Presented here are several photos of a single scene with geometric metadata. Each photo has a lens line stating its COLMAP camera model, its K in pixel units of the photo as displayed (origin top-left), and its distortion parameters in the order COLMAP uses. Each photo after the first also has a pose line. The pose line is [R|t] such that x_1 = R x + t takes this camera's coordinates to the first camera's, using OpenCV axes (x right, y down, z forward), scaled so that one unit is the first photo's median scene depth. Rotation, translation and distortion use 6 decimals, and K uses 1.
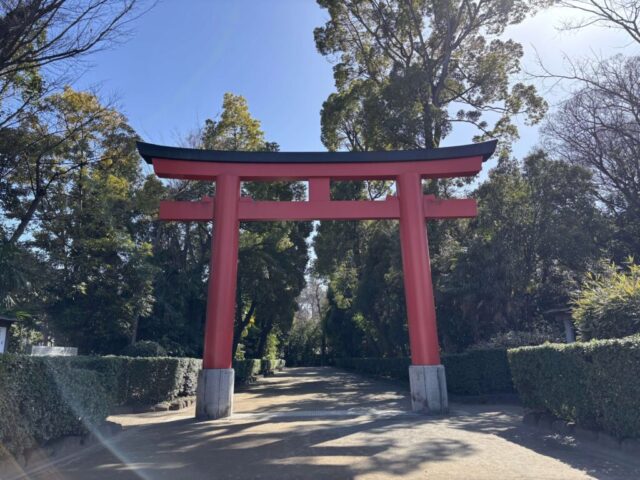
lens RADIAL K [[503.1, 0, 320.0], [0, 503.1, 240.0], [0, 0, 1]] dist [0.000369, -0.003278]
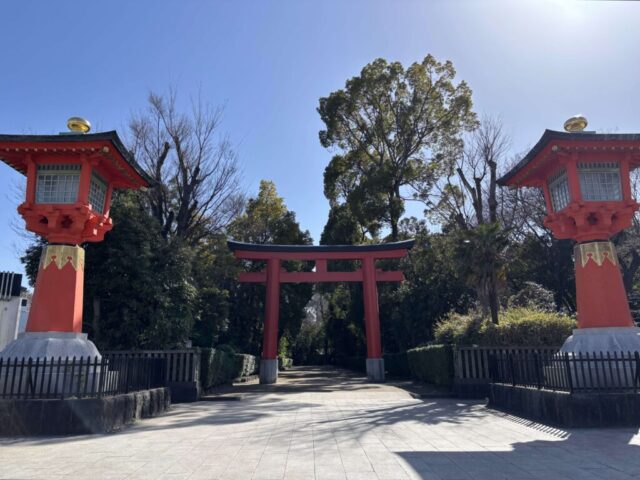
lens RADIAL K [[472.5, 0, 320.0], [0, 472.5, 240.0], [0, 0, 1]] dist [0.005426, 0.000374]
pose [[0.999958, 0.003910, -0.008338, 0.002564], [-0.004033, 0.999882, -0.014803, -0.058834], [0.008279, 0.014835, 0.999856, -0.270684]]
